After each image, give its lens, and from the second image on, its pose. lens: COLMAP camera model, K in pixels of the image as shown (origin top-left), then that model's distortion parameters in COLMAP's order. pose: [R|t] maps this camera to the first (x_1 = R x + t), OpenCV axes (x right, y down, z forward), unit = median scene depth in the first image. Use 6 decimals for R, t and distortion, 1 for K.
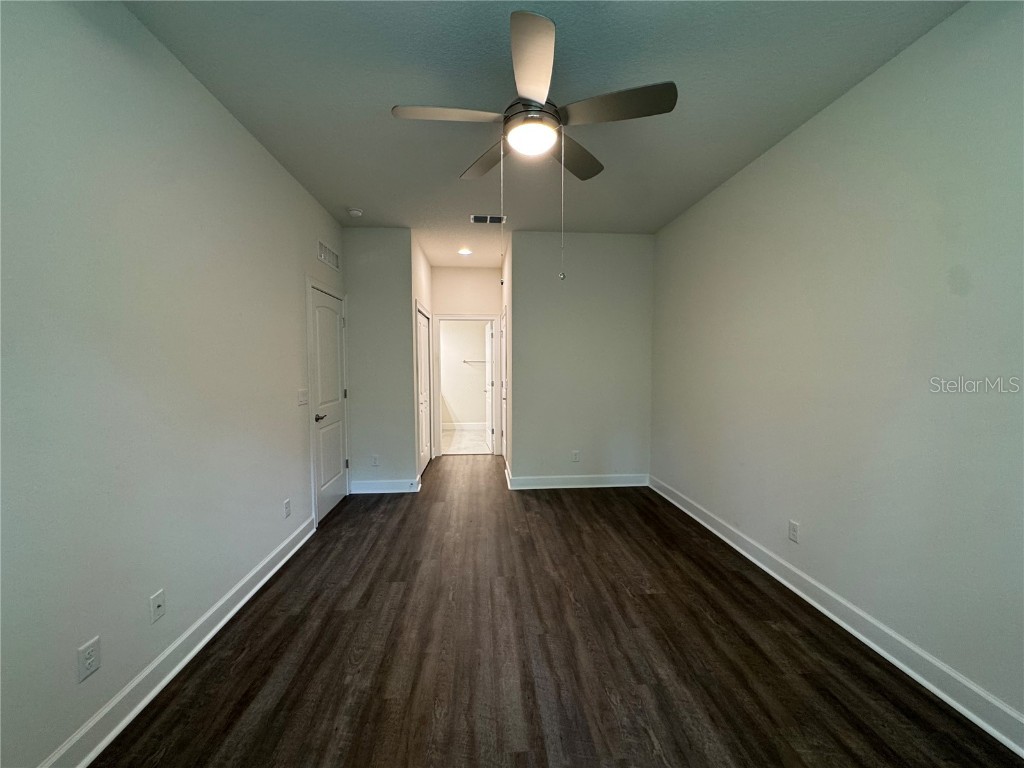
lens RADIAL K [[411.1, 0, 512.0], [0, 411.1, 384.0], [0, 0, 1]] dist [-0.000679, 0.000137]
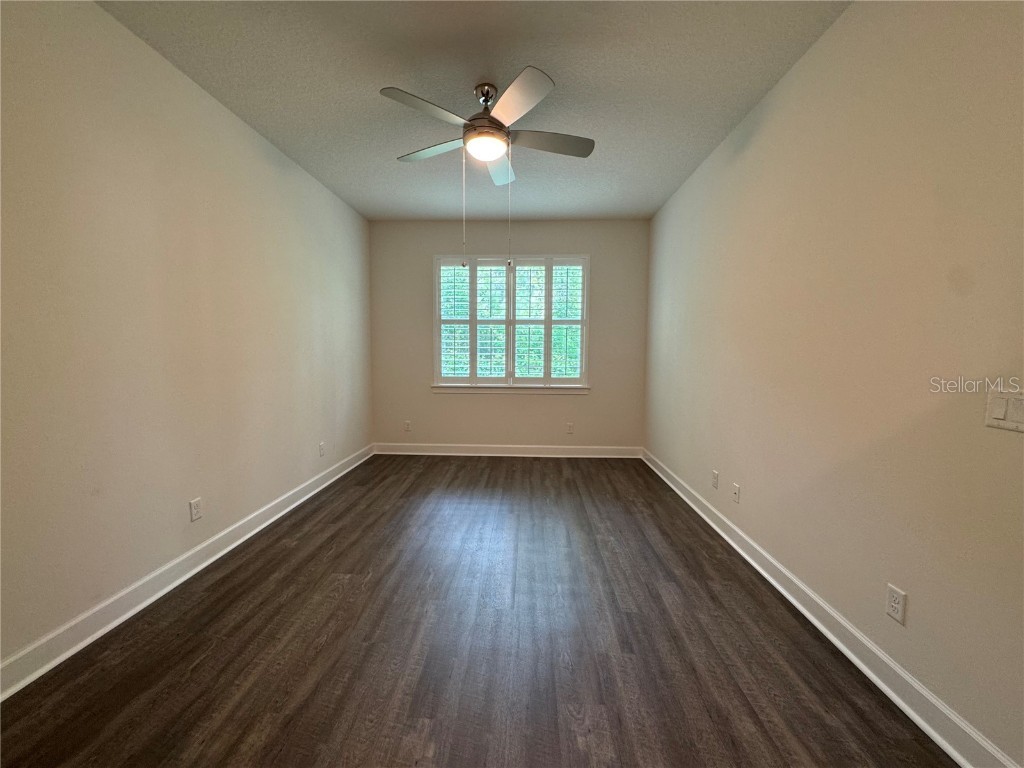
lens RADIAL K [[411.1, 0, 512.0], [0, 411.1, 384.0], [0, 0, 1]] dist [-0.000679, 0.000137]
pose [[-0.992651, -0.013714, 0.120236, -0.147017], [0.002356, 0.991180, 0.132502, -0.051826], [-0.120993, 0.131812, -0.983863, 1.831611]]
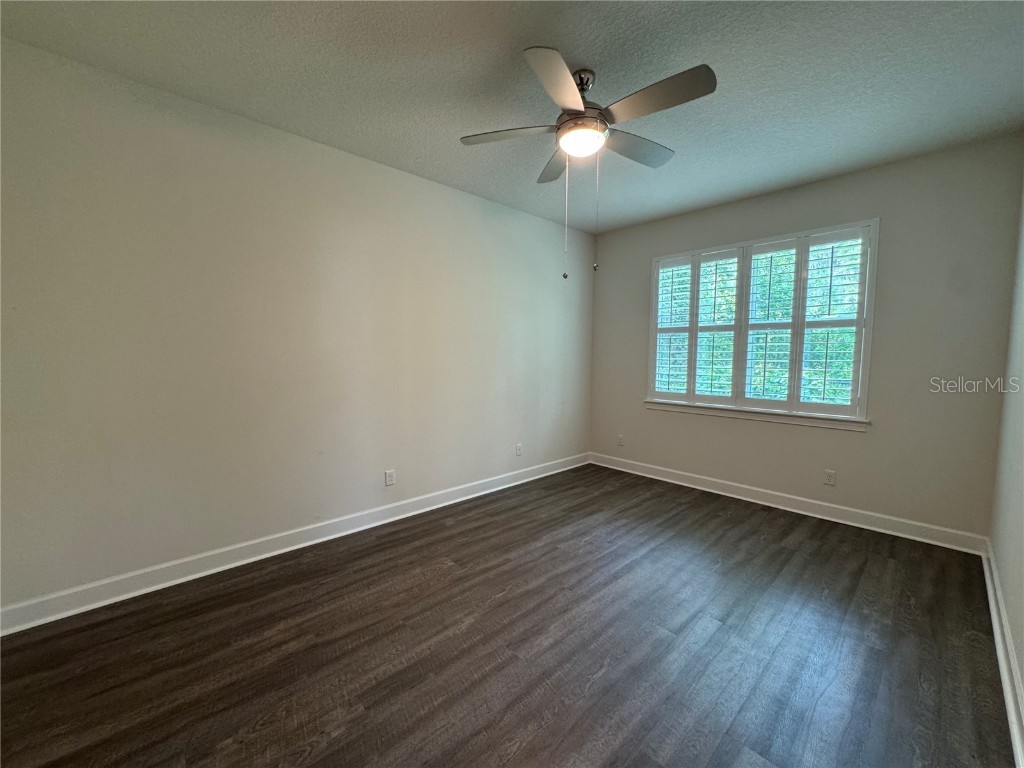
lens RADIAL K [[411.1, 0, 512.0], [0, 411.1, 384.0], [0, 0, 1]] dist [-0.000679, 0.000137]
pose [[-0.625139, -0.057813, 0.778370, -0.577502], [0.036304, 0.994020, 0.102988, -0.063731], [-0.779669, 0.092640, -0.619301, 1.506877]]
